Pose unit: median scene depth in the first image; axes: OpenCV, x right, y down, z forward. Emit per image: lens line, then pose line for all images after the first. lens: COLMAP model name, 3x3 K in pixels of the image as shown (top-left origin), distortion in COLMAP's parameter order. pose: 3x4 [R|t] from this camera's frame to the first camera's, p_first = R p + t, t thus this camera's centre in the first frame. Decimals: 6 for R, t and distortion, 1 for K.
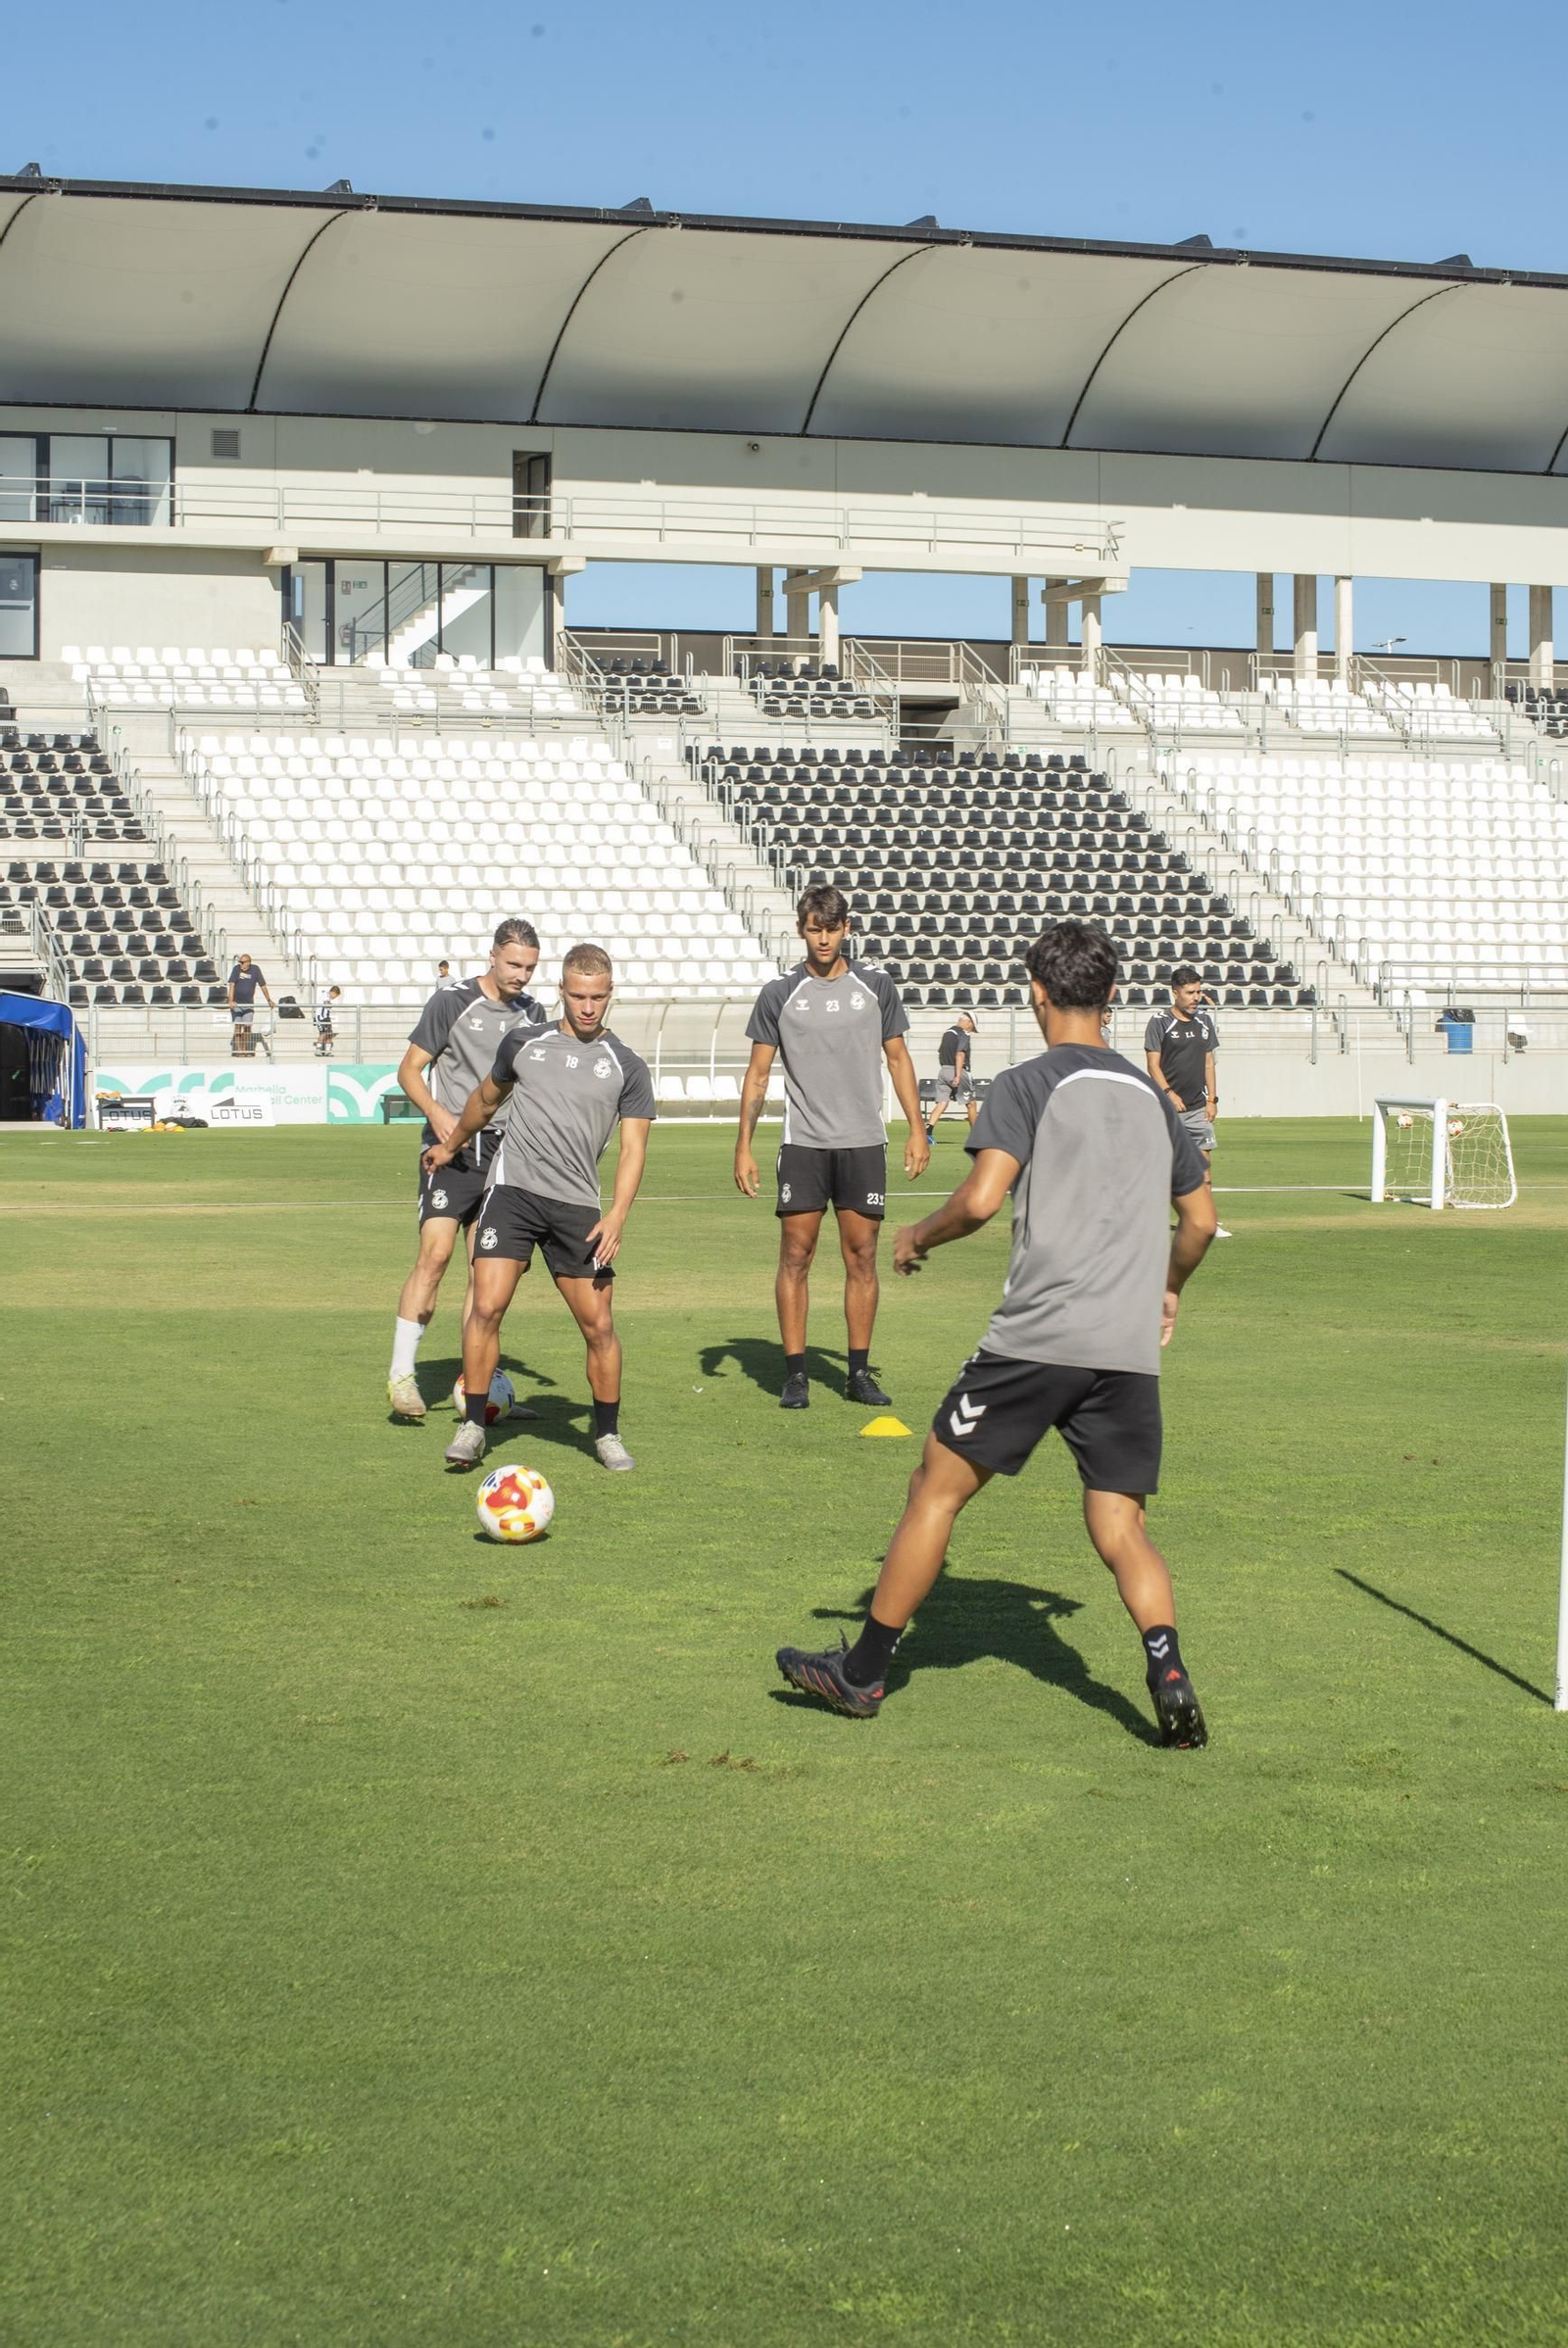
lens RADIAL K [[4817.1, 0, 778.4], [0, 4817.1, 1159.9], [0, 0, 1]] dist [-0.247113, 0.000000]
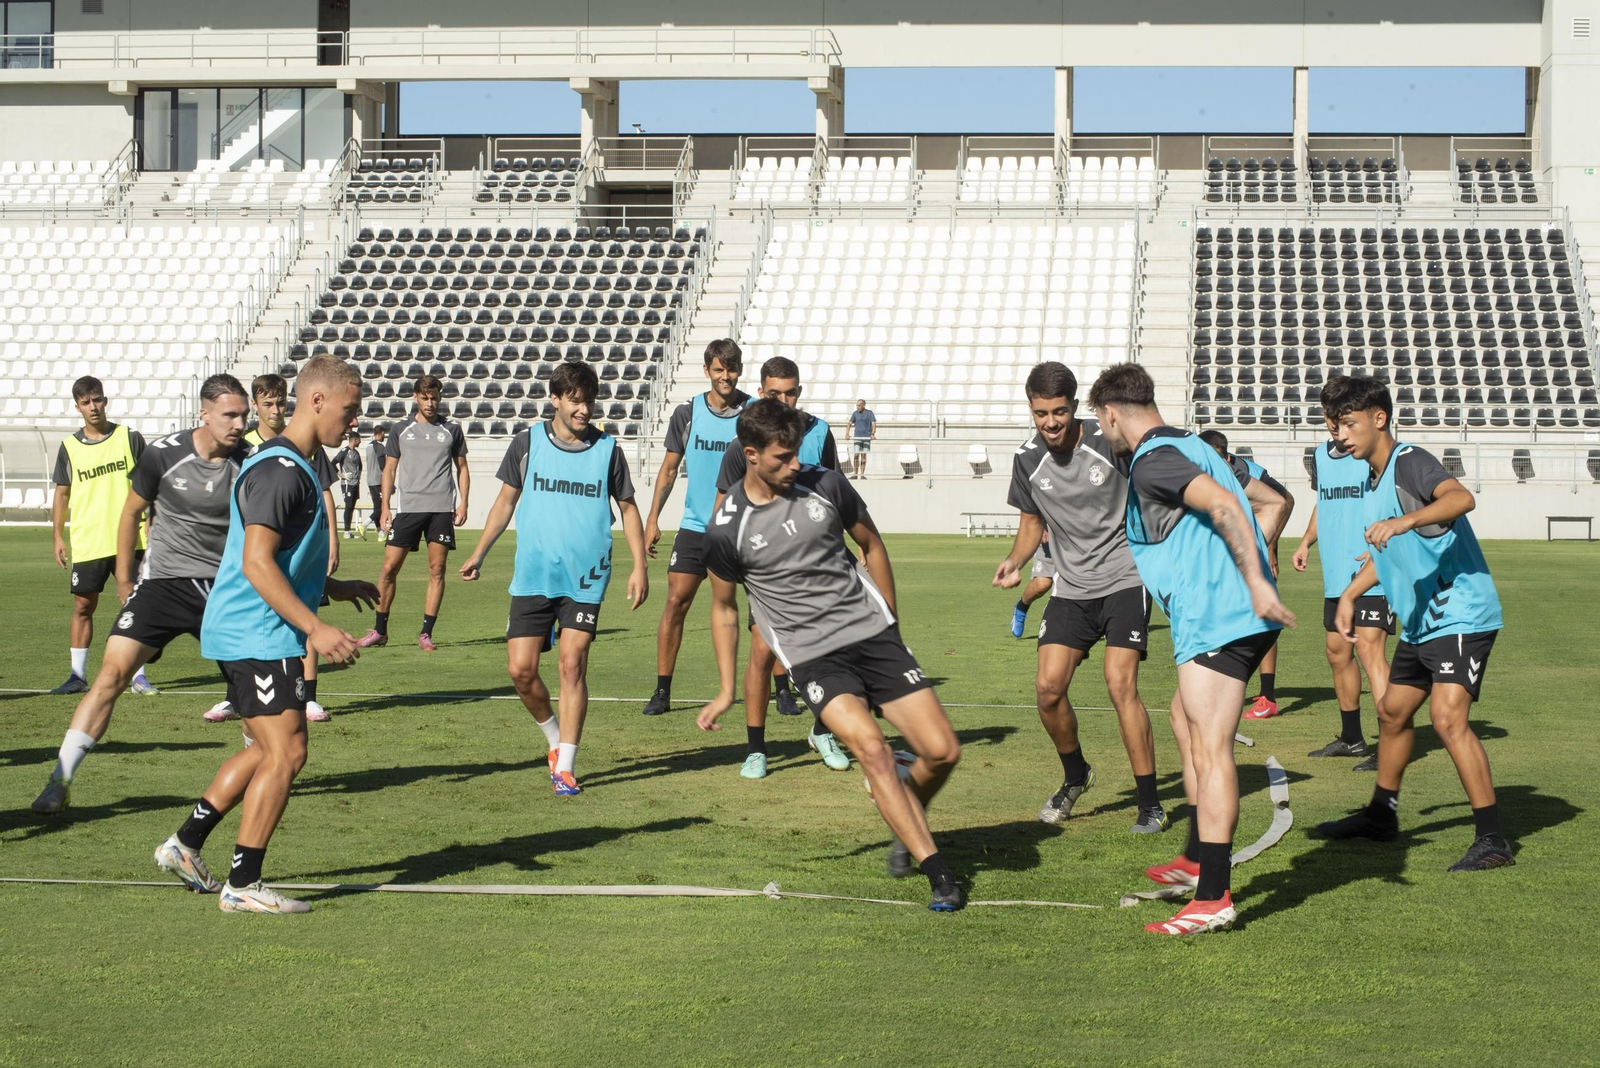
lens RADIAL K [[3632.8, 0, 958.2], [0, 3632.8, 612.2], [0, 0, 1]] dist [-0.127297, 0.000000]
pose [[0.903452, 0.025587, -0.427925, 0.511280], [-0.019759, 0.999642, 0.018056, -0.005926], [0.428234, -0.007857, 0.903634, 0.209421]]
